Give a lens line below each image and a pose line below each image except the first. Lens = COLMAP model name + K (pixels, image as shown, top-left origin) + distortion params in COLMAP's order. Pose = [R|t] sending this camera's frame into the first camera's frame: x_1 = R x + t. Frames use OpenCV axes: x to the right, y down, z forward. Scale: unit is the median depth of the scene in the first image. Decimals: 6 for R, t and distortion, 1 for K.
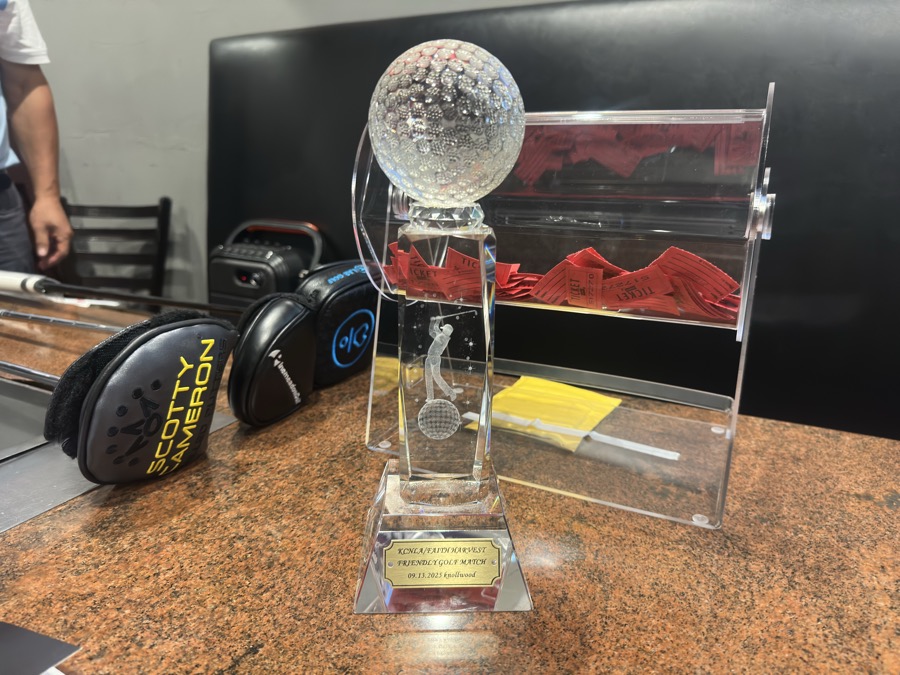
lens RADIAL K [[628.7, 0, 450.0], [0, 628.7, 337.5], [0, 0, 1]] dist [0.094712, -0.203057]
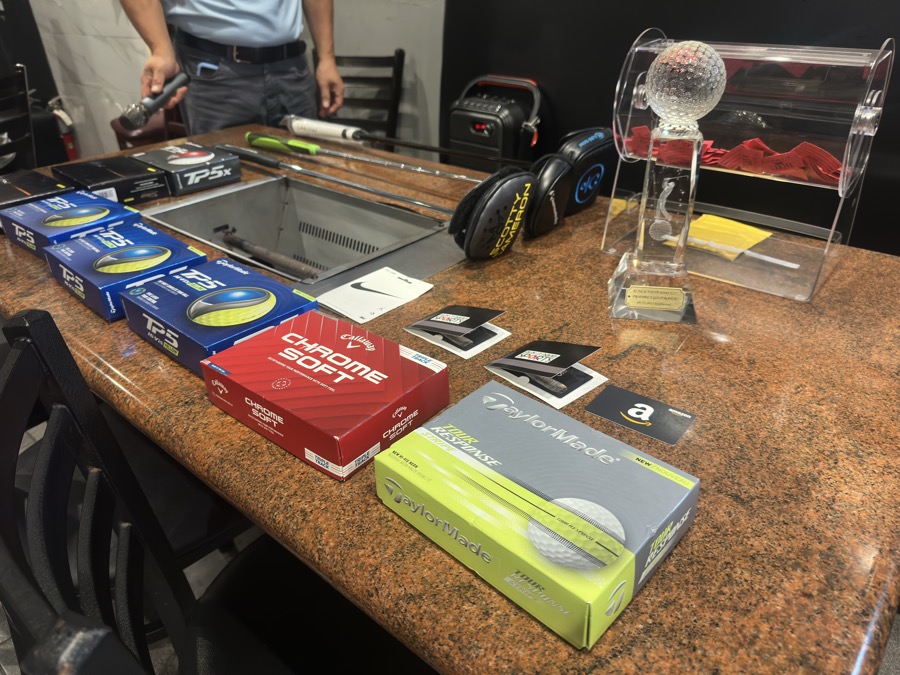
lens RADIAL K [[628.7, 0, 450.0], [0, 628.7, 337.5], [0, 0, 1]] dist [0.094712, -0.203057]
pose [[0.967006, 0.095813, -0.236048, -0.103203], [-0.033765, 0.966608, 0.254027, -0.021661], [0.252504, -0.237676, 0.937951, -0.769846]]
